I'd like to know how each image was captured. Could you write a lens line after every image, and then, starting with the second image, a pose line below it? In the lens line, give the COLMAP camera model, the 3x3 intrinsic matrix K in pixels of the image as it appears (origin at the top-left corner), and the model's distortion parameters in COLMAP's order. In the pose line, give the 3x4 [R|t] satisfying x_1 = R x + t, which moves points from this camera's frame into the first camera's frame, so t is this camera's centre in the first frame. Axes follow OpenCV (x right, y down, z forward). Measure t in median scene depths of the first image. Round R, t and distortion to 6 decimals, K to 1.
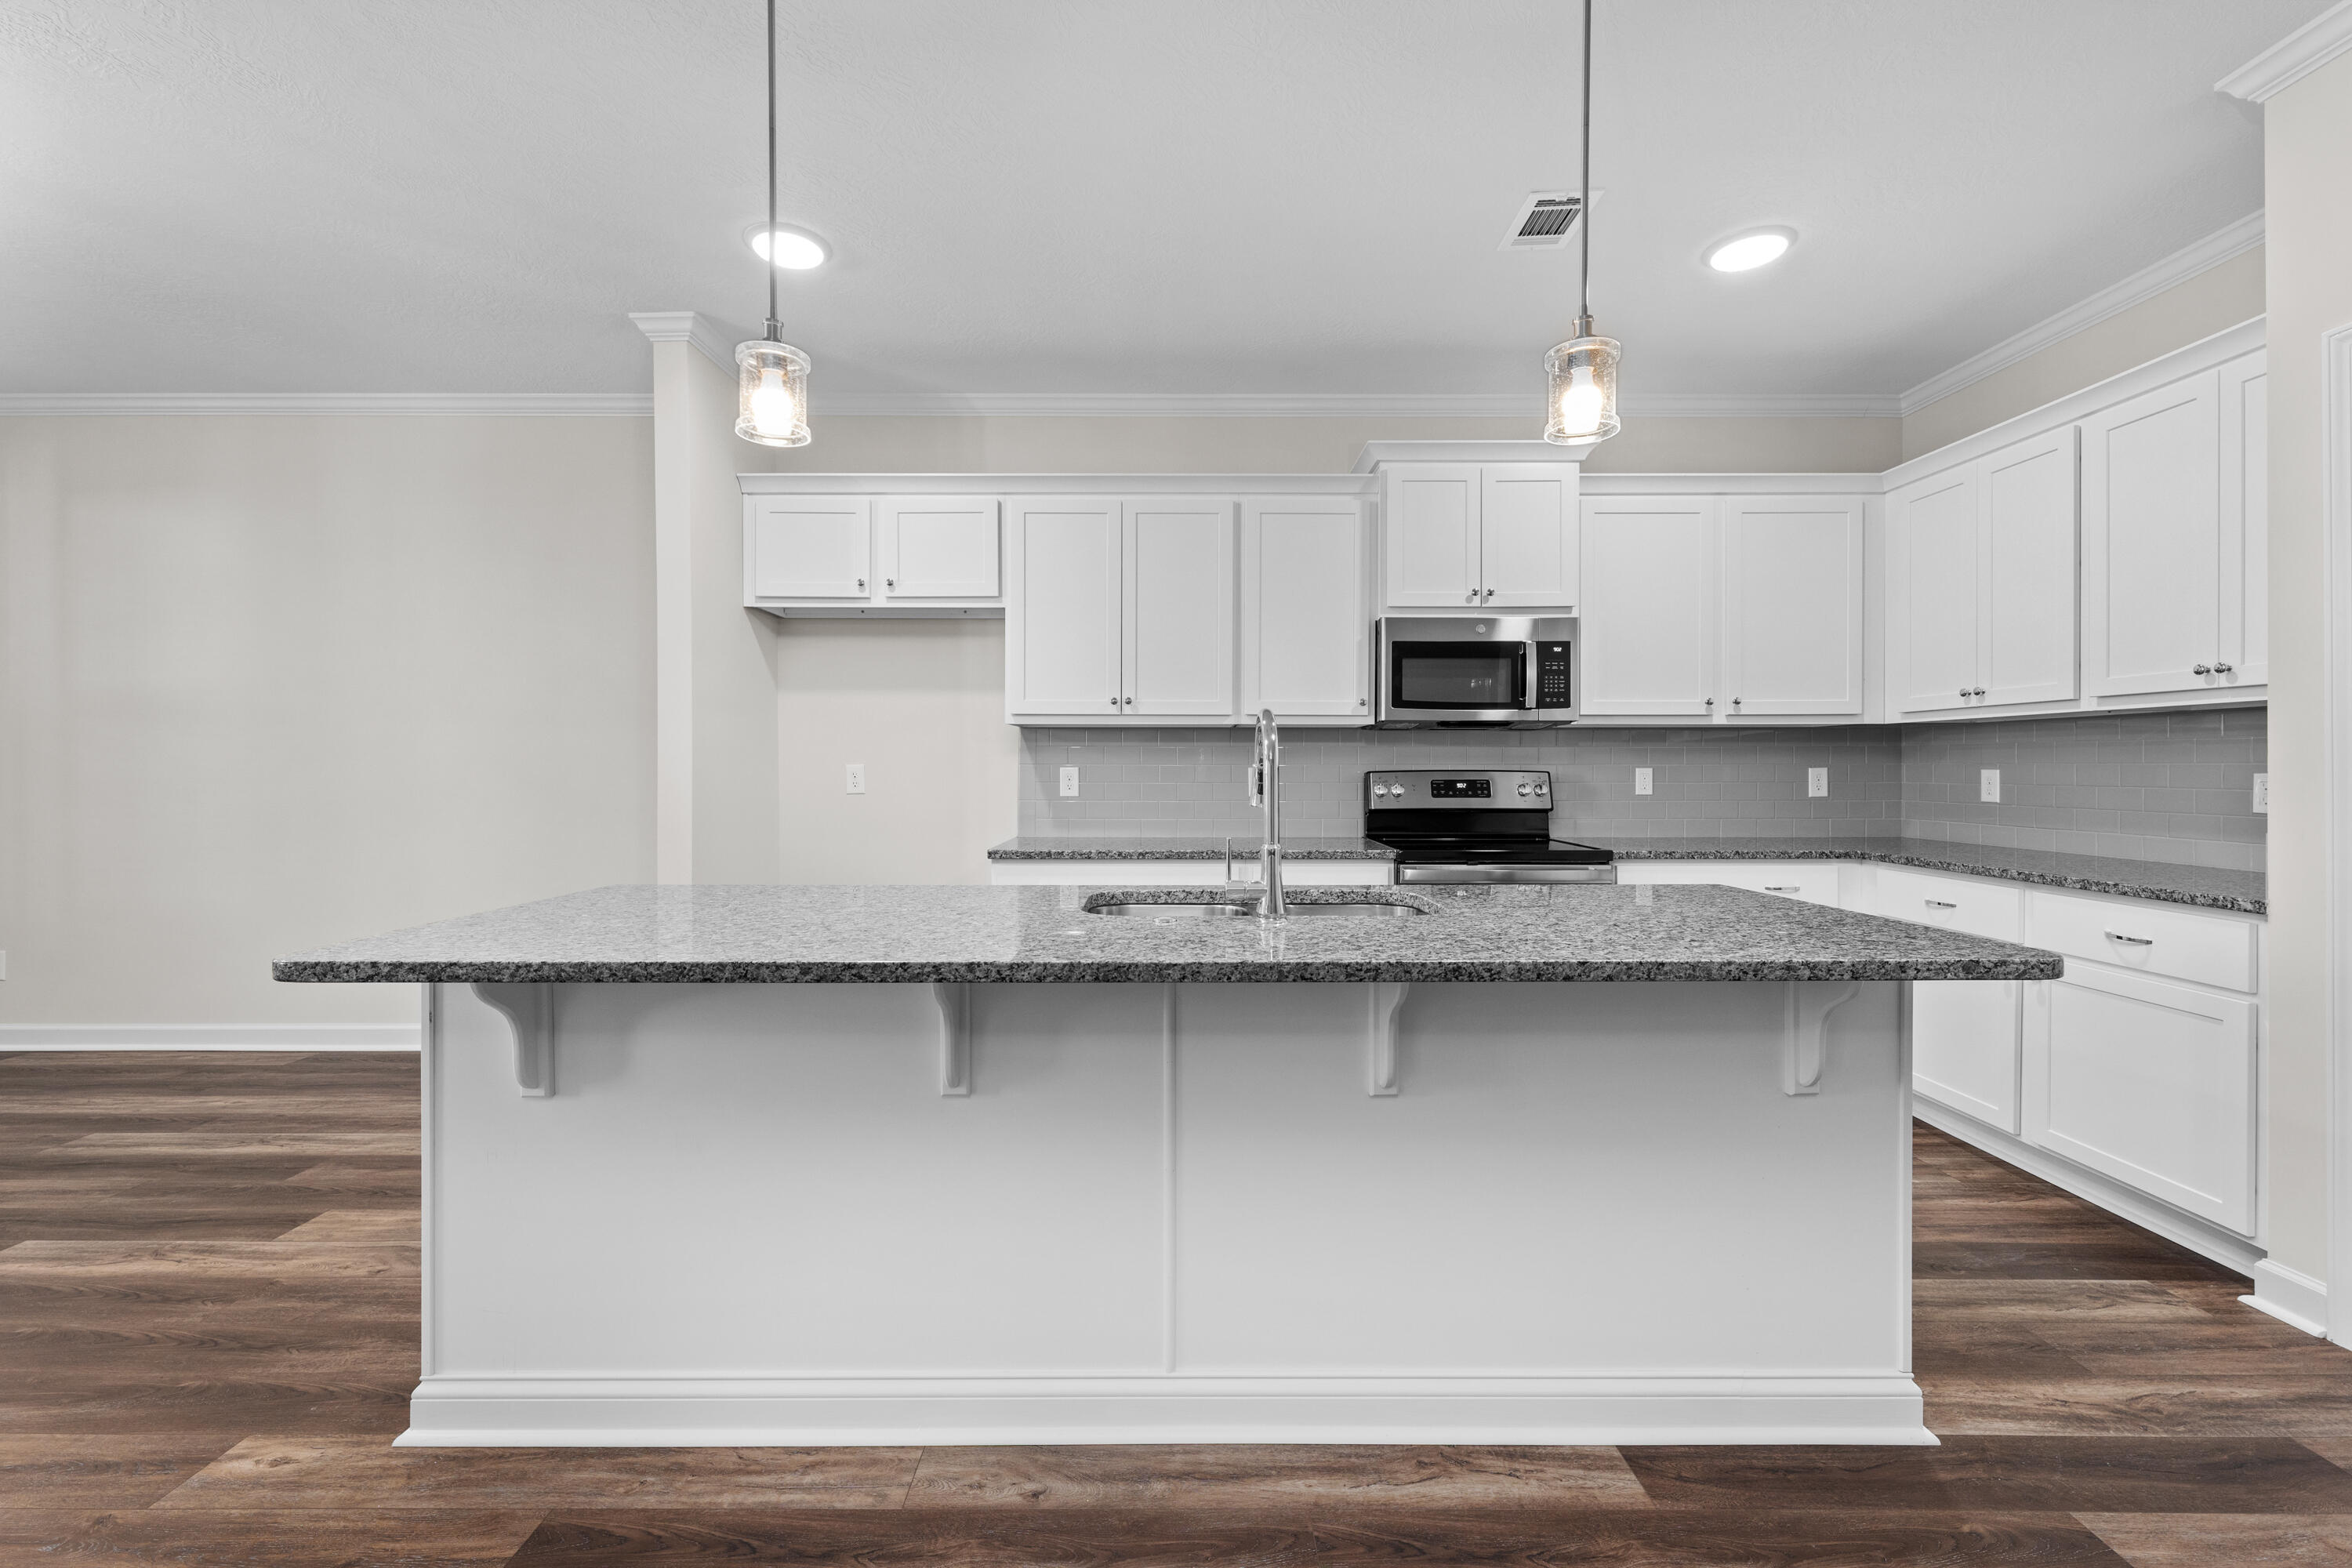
lens RADIAL K [[959.3, 0, 1171.9], [0, 959.3, 775.6], [0, 0, 1]] dist [0.001687, -0.000792]
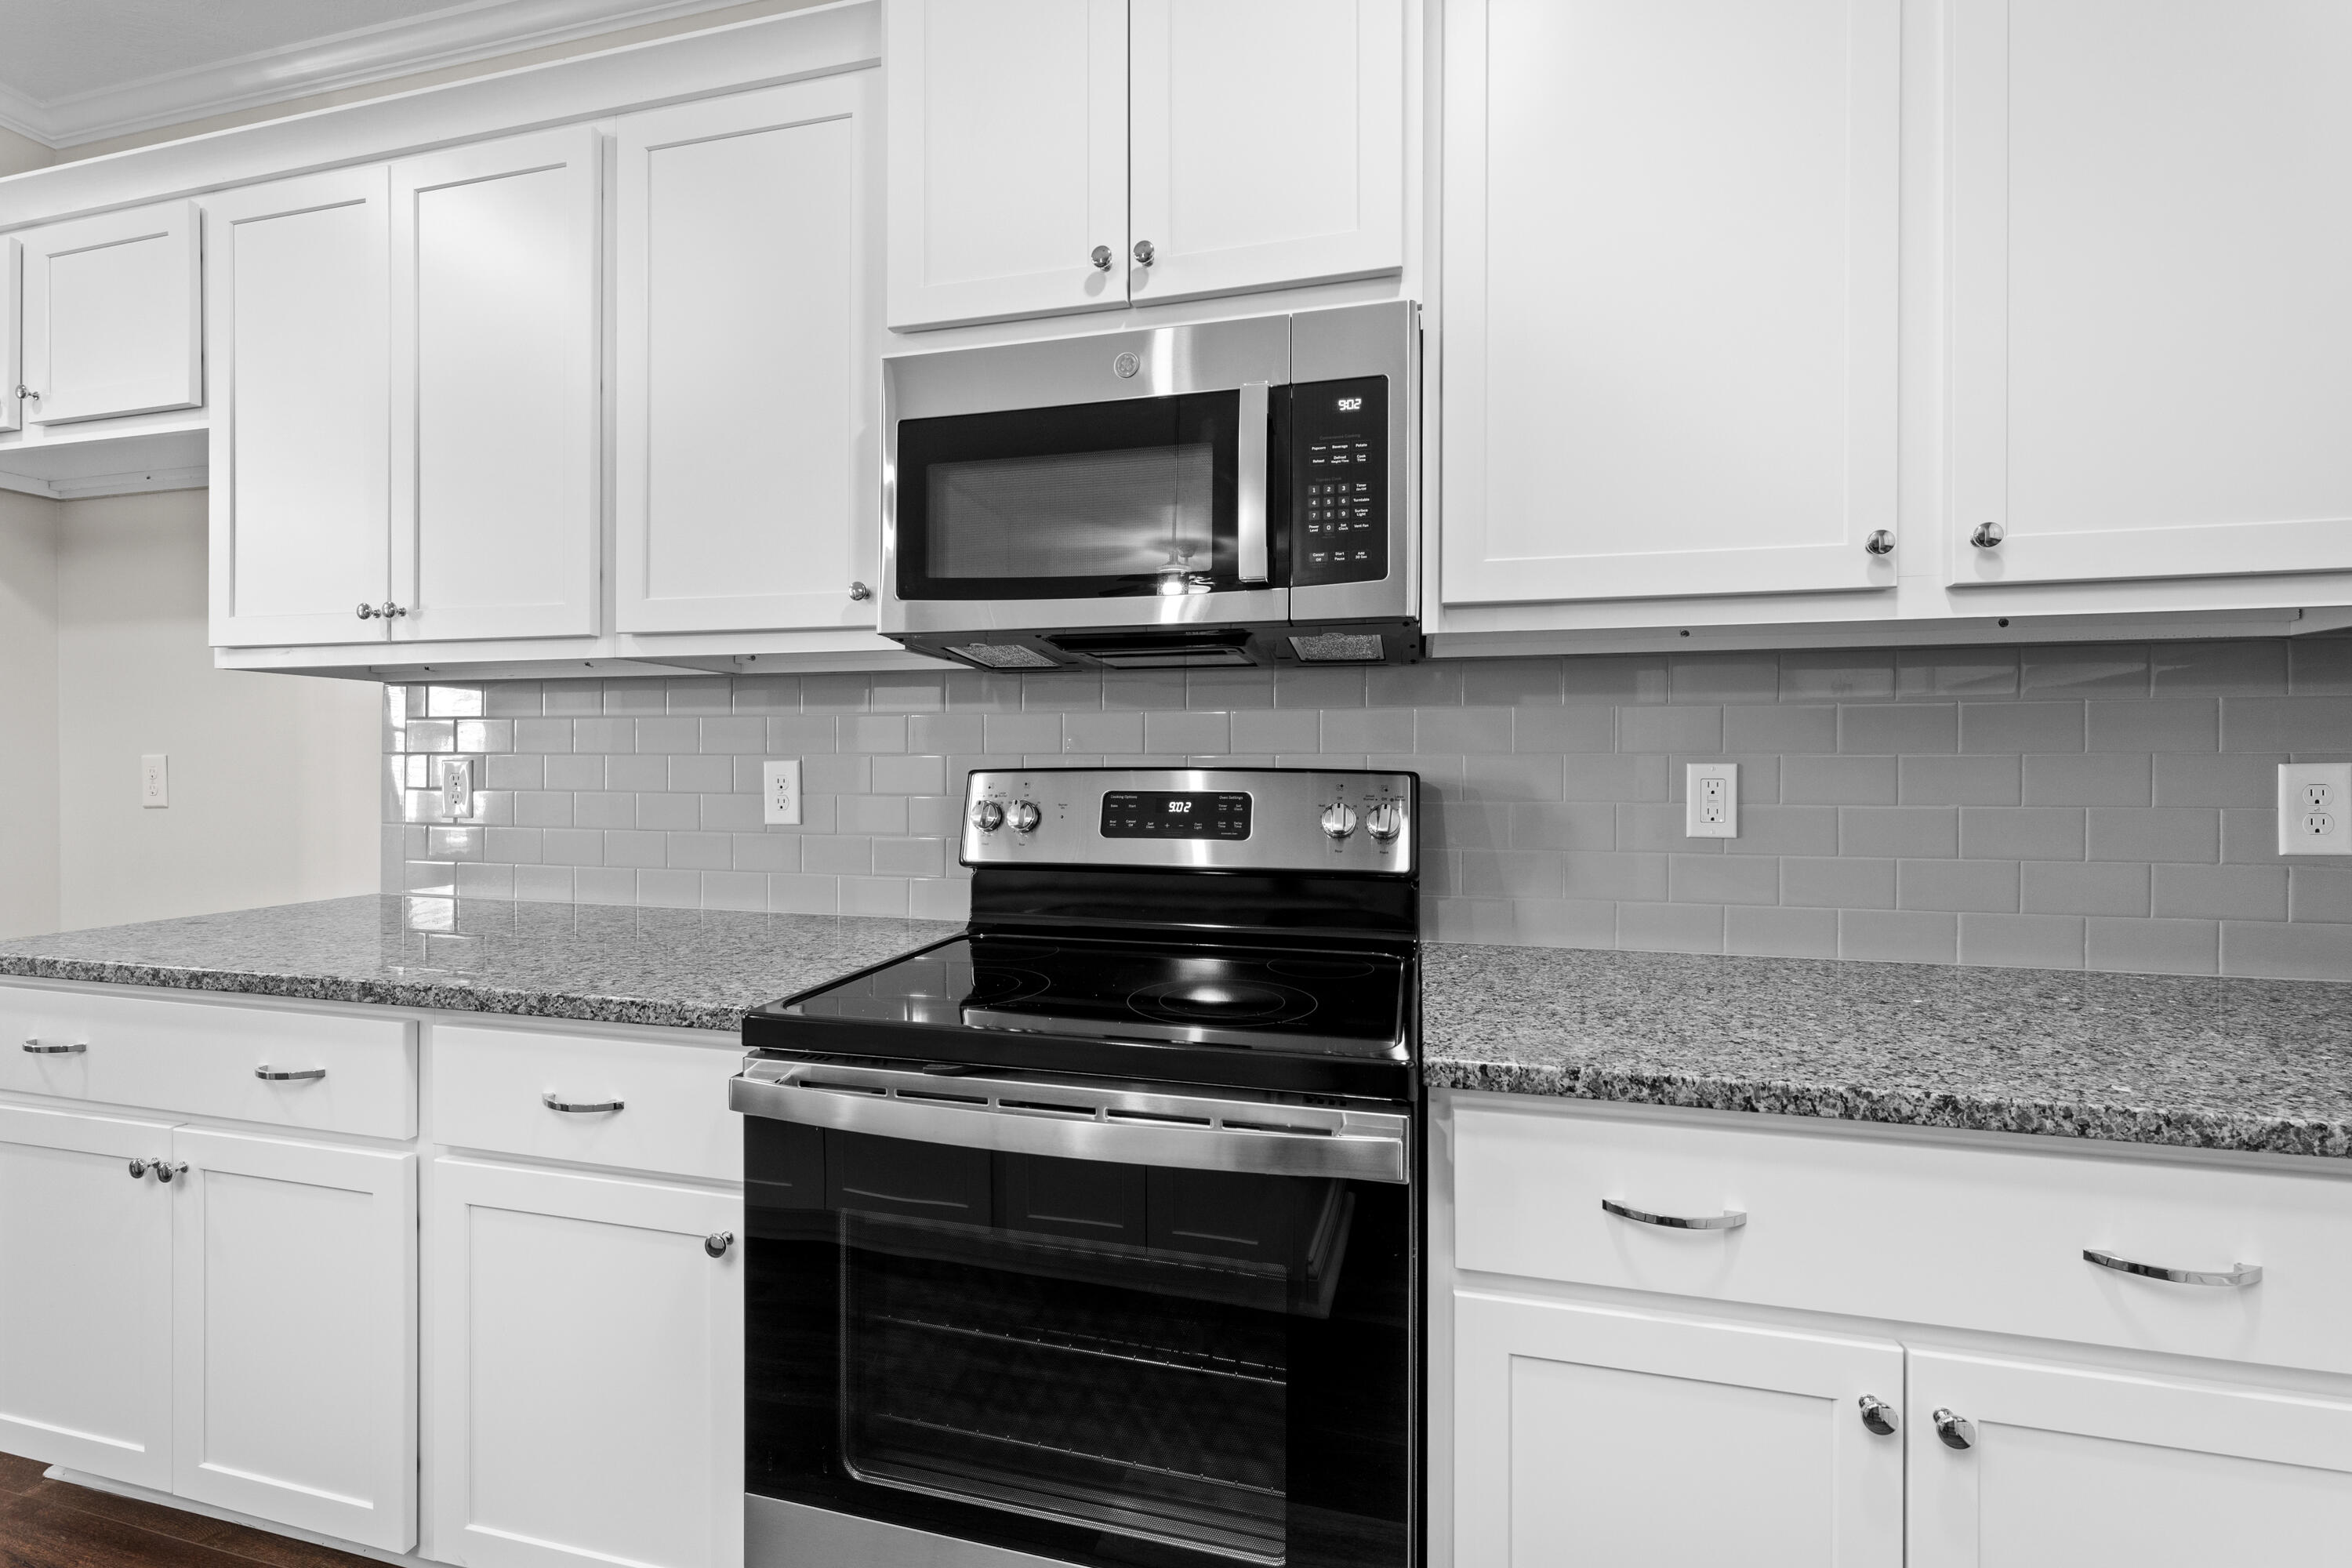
lens RADIAL K [[959.3, 0, 1182.2], [0, 959.3, 772.4], [0, 0, 1]] dist [0.001687, -0.000792]
pose [[0.971191, 0.003278, -0.238278, 0.414866], [-0.004602, 0.999977, -0.004998, -0.002029], [0.238257, 0.005951, 0.971184, 0.648427]]
